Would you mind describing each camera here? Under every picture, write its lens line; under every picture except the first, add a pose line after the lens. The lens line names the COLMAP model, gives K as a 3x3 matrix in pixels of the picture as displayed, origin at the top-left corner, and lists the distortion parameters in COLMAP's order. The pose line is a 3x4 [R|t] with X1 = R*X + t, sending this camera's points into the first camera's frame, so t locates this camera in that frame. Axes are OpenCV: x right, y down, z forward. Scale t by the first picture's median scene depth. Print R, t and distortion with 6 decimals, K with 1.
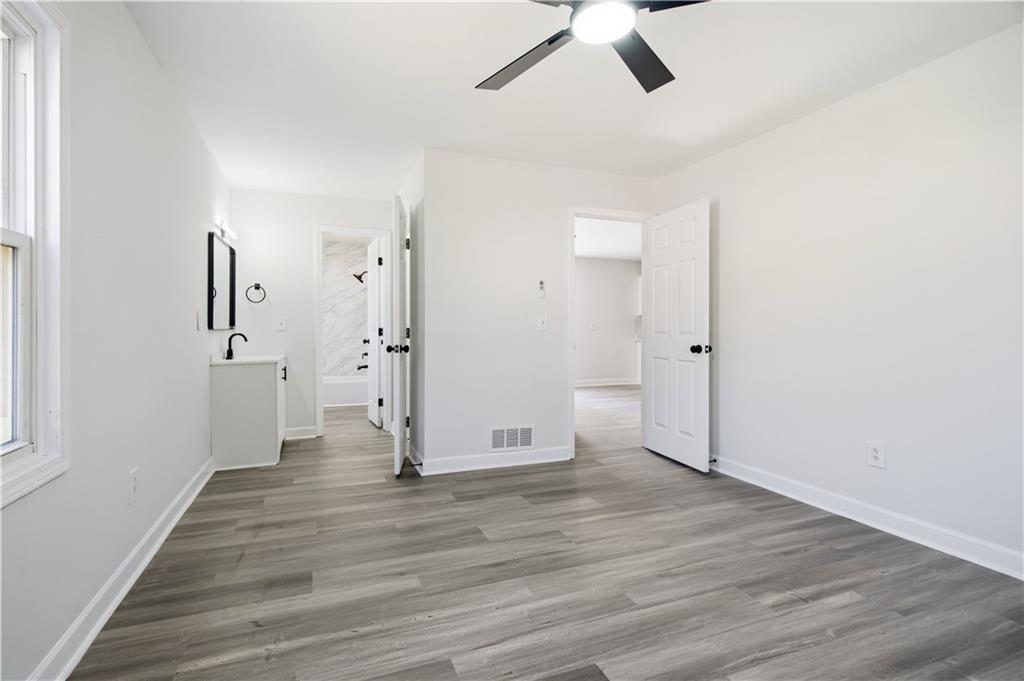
lens RADIAL K [[521.8, 0, 513.6], [0, 521.8, 335.2], [0, 0, 1]] dist [0.003026, -0.000830]
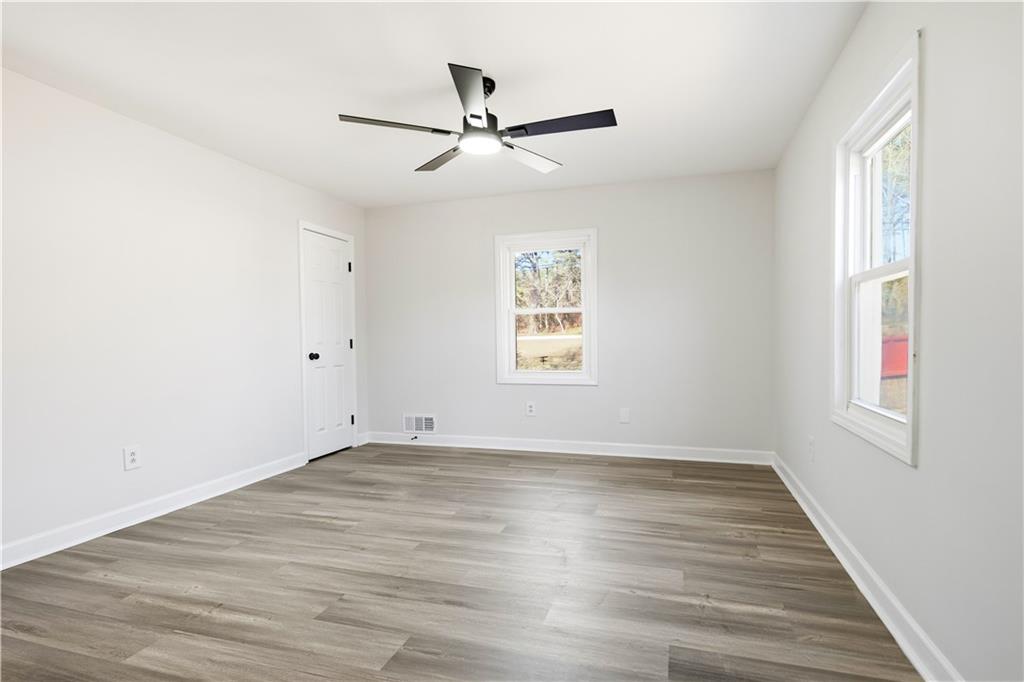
lens RADIAL K [[521.8, 0, 513.6], [0, 521.8, 335.7], [0, 0, 1]] dist [0.003026, -0.000830]
pose [[-0.781402, 0.012259, 0.623908, -0.360948], [0.020563, 0.999770, 0.006109, 0.005737], [-0.623689, 0.017603, -0.781474, 0.905035]]
